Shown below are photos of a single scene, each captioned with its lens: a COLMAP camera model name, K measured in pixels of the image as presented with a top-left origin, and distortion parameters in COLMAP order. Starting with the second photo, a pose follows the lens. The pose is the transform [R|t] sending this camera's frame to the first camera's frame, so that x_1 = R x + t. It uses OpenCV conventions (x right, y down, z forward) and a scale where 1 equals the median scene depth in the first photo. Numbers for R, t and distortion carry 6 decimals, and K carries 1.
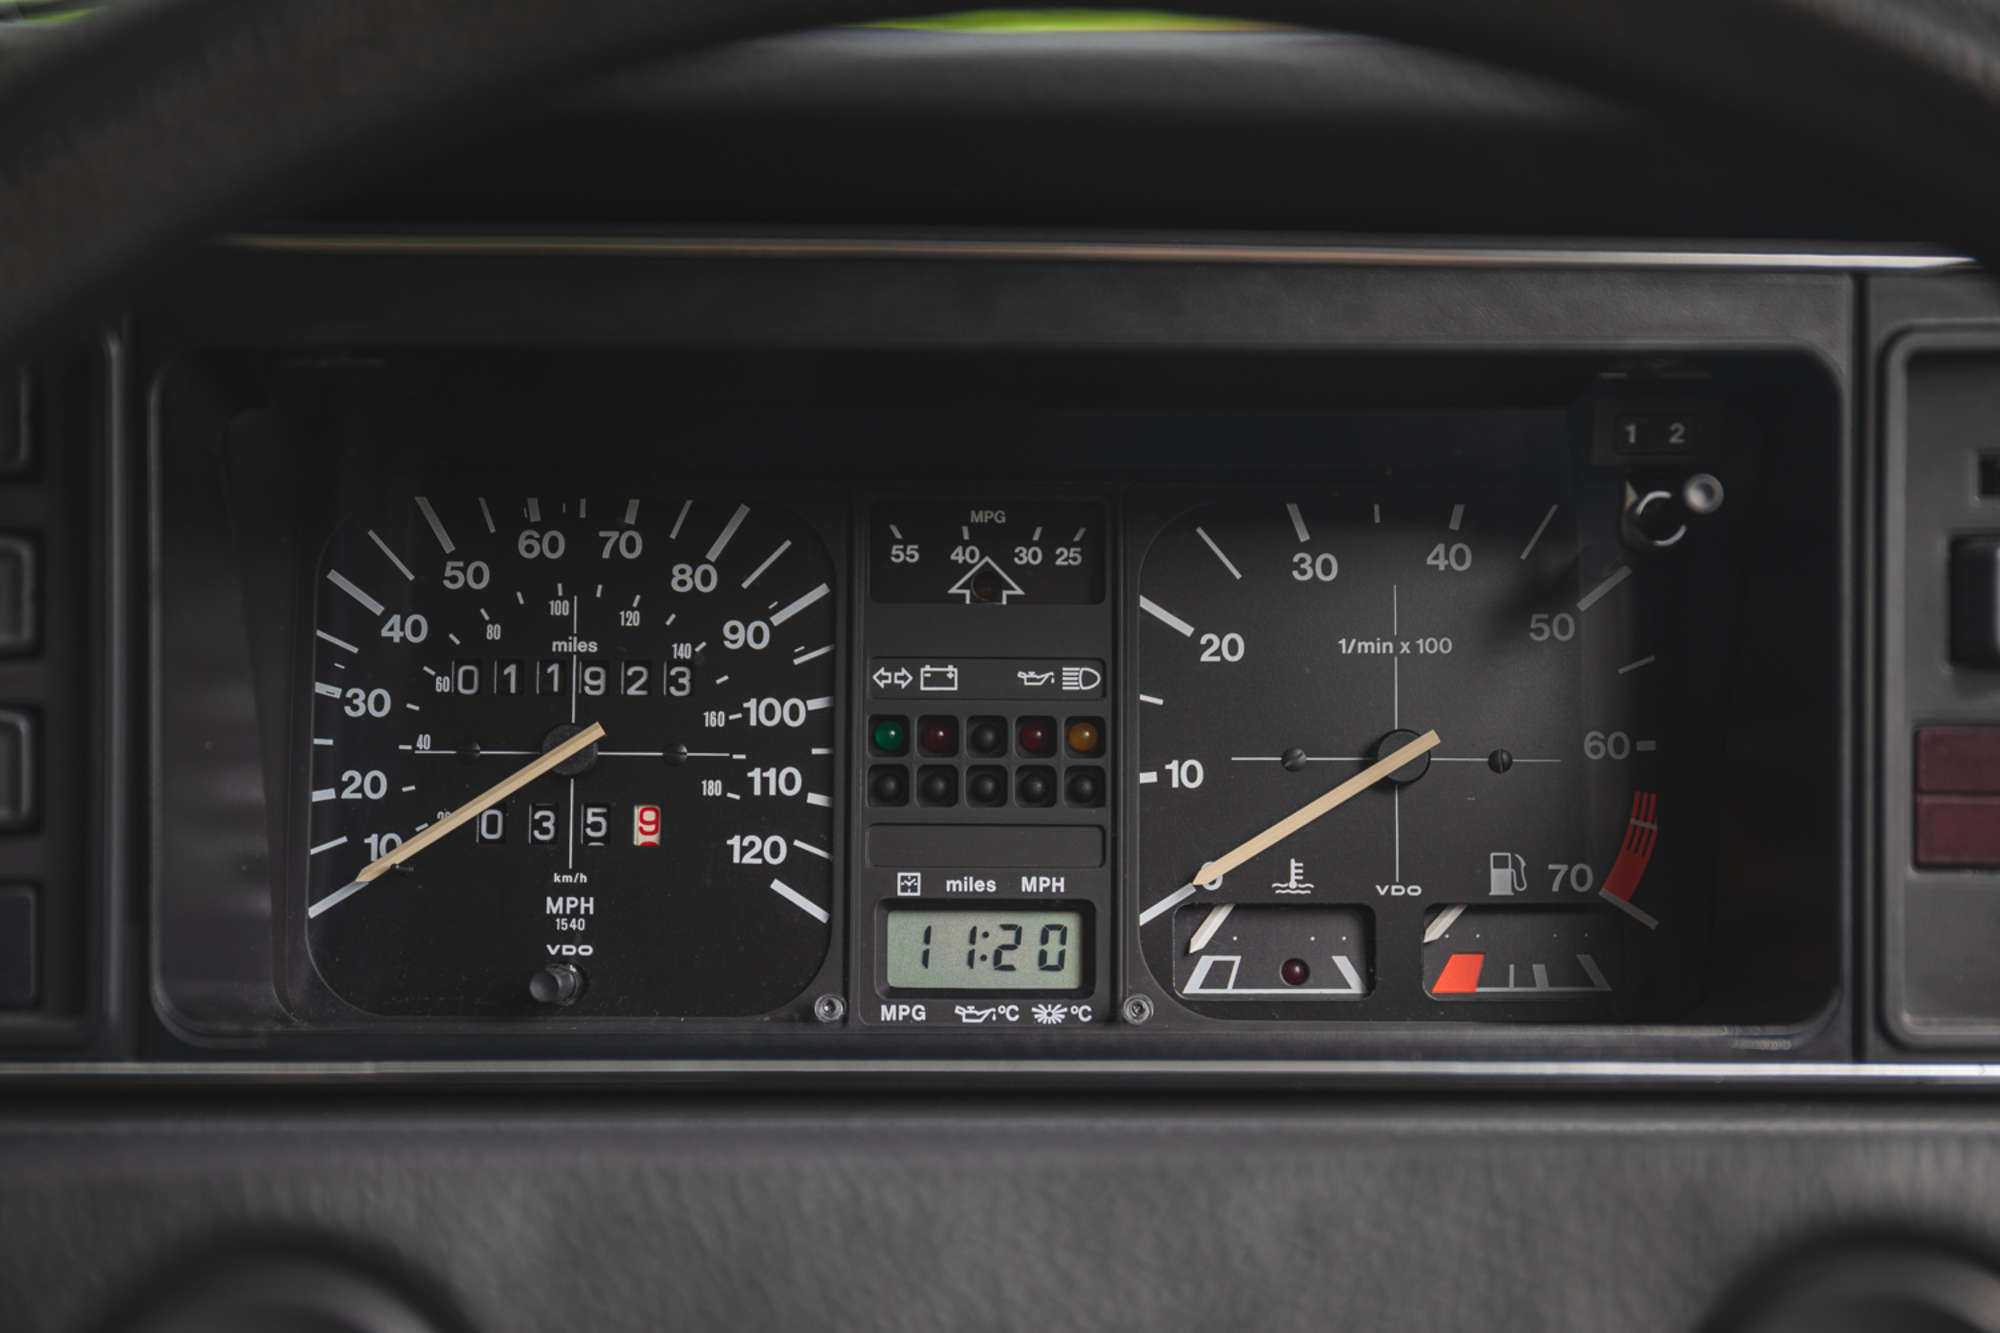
lens RADIAL K [[3659.4, 0, 1006.6], [0, 3659.4, 669.0], [0, 0, 1]] dist [0.101171, 0.000000]
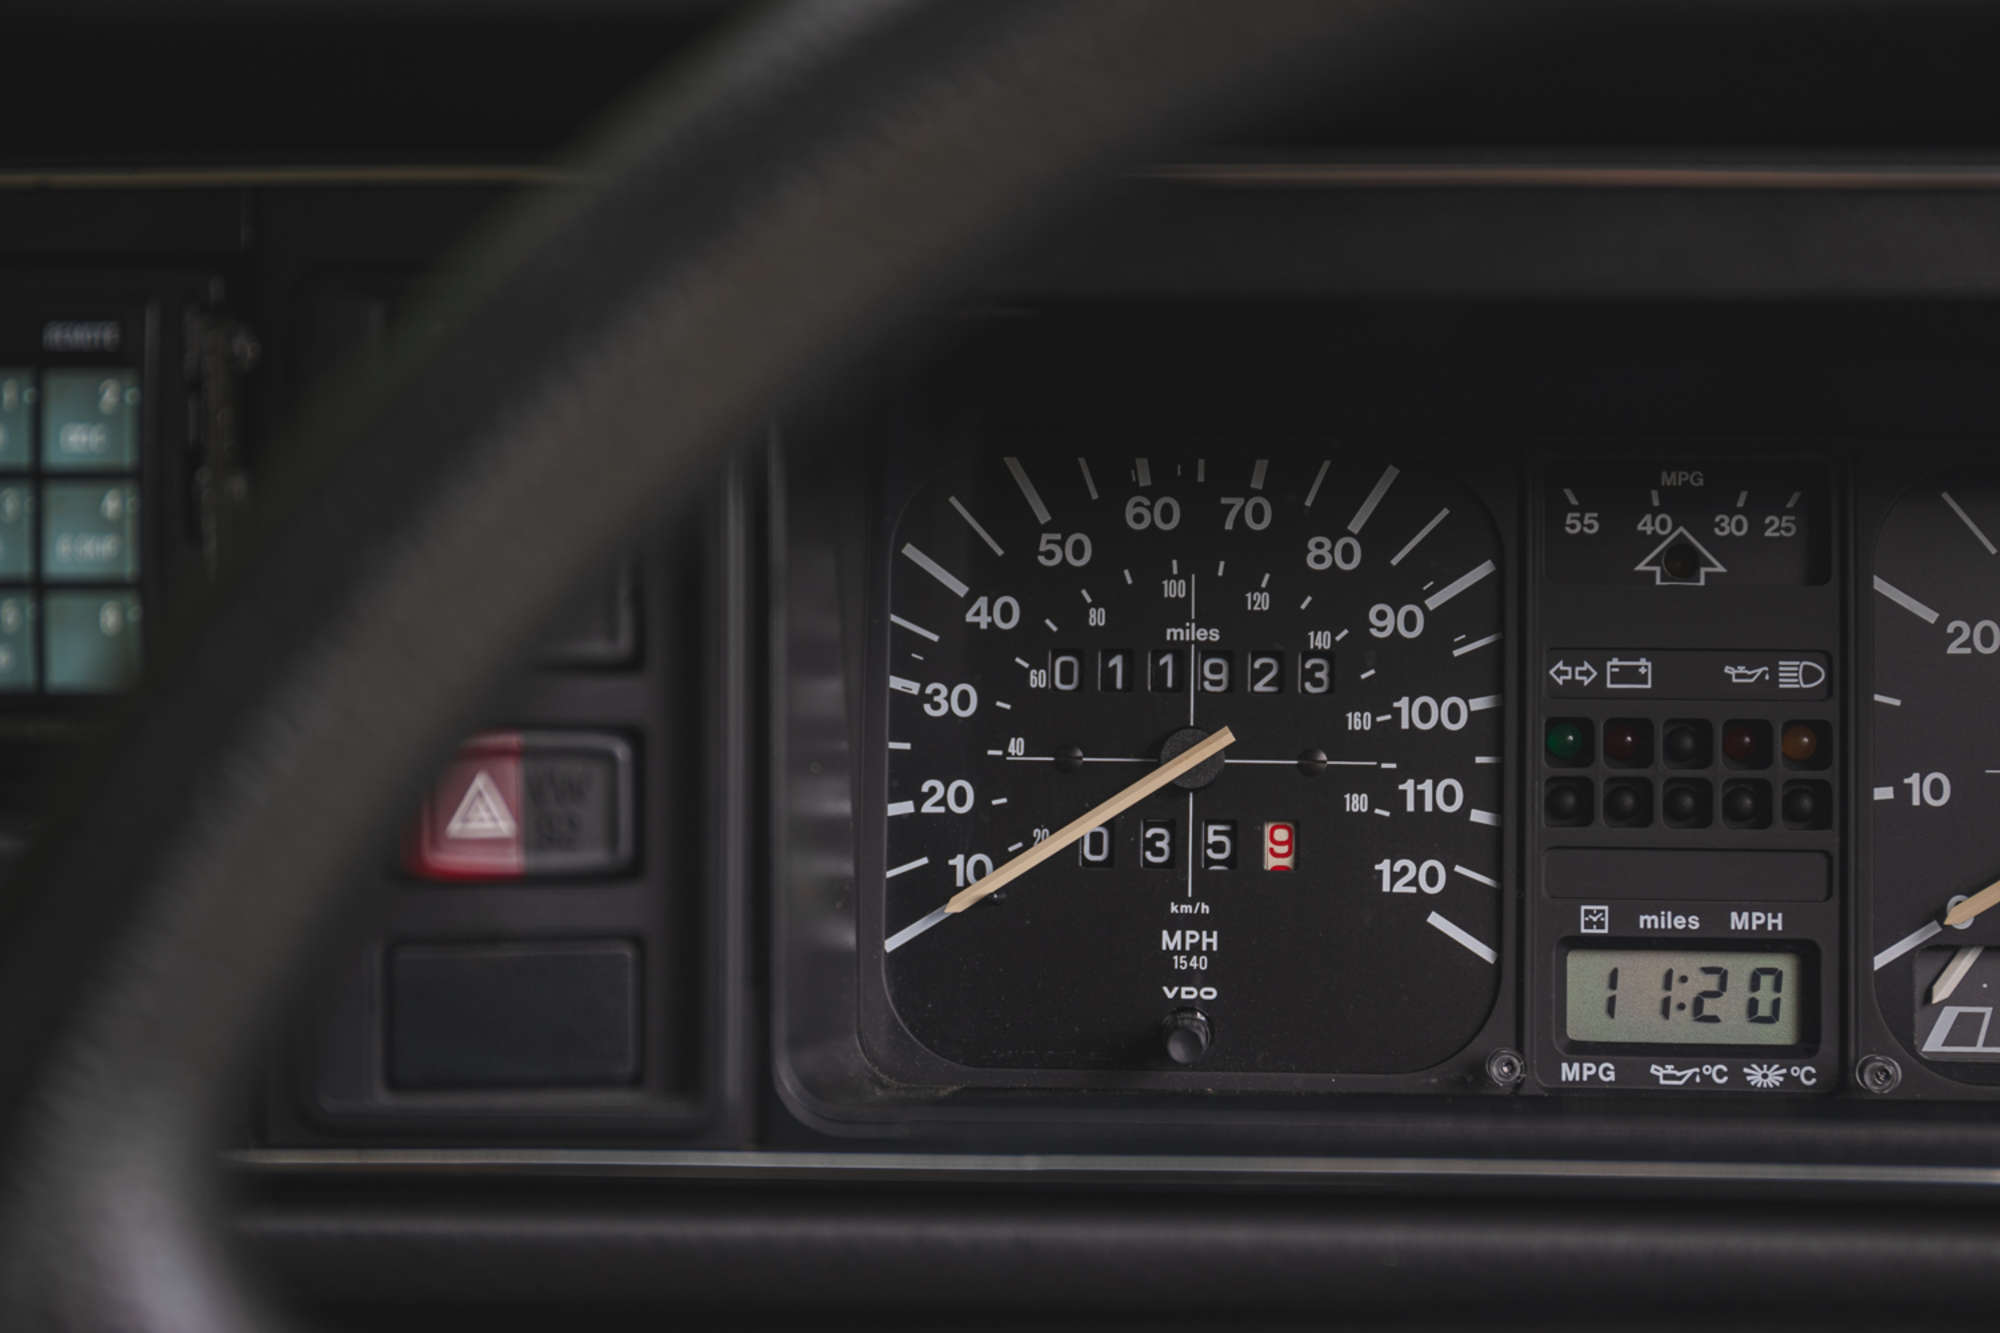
lens RADIAL K [[3900.2, 0, 1006.6], [0, 3900.2, 681.4], [0, 0, 1]] dist [0.139763, 0.000000]
pose [[0.998852, 0.003470, -0.047776, -0.118030], [-0.001427, 0.999086, 0.042728, -0.033841], [0.047880, -0.042611, 0.997944, 0.098223]]
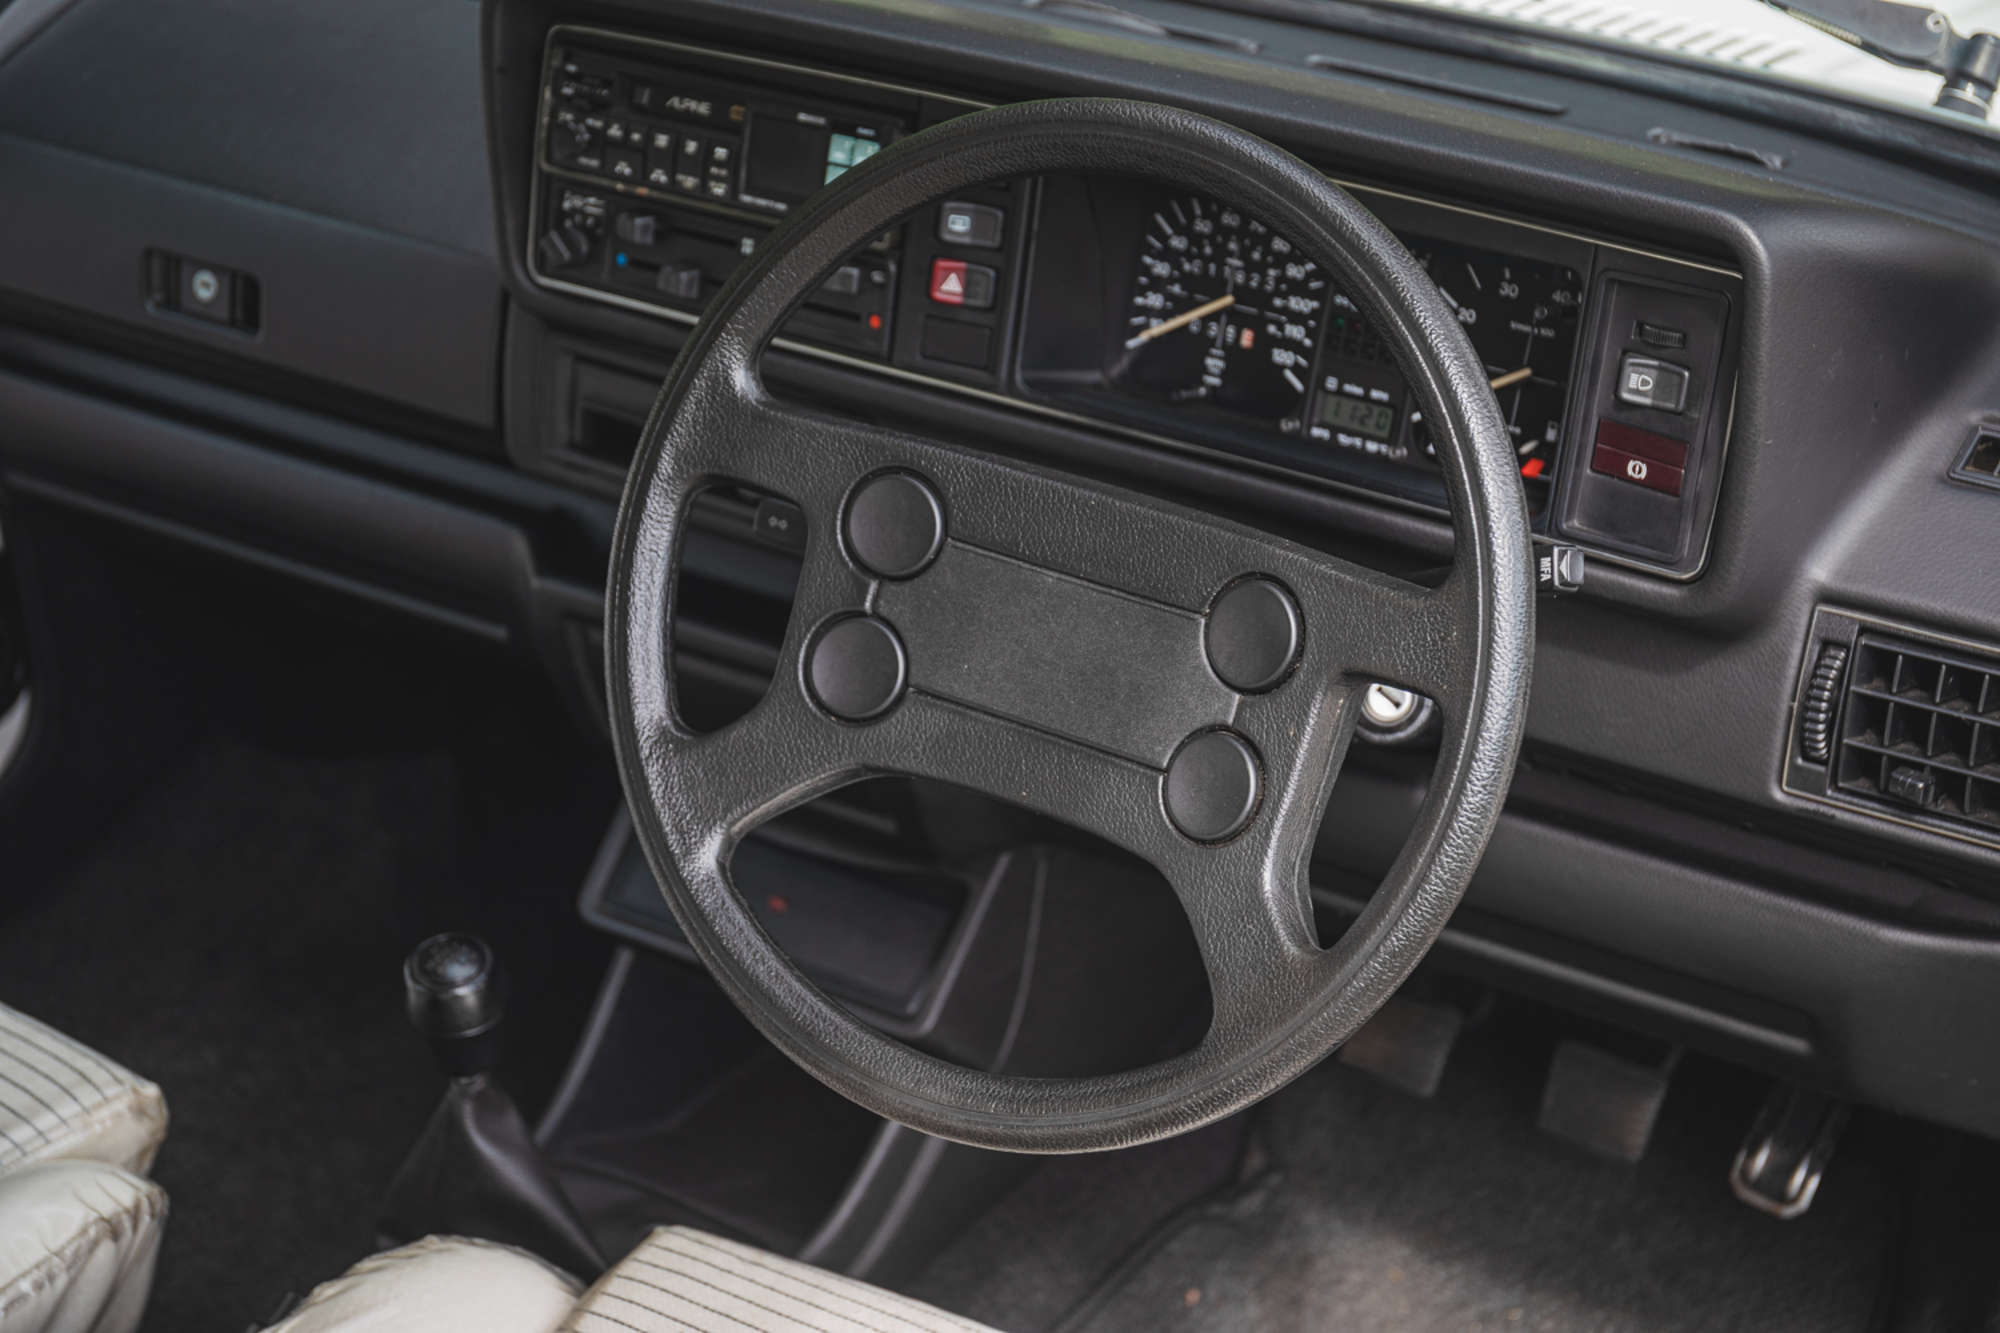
lens RADIAL K [[3579.5, 0, 994.0], [0, 3579.5, 666.4], [0, 0, 1]] dist [-0.066800, 0.000000]
pose [[0.829346, 0.254660, -0.497326, 1.041634], [-0.119067, 0.950199, 0.288000, -0.431905], [0.545901, -0.179637, 0.818366, -1.155959]]
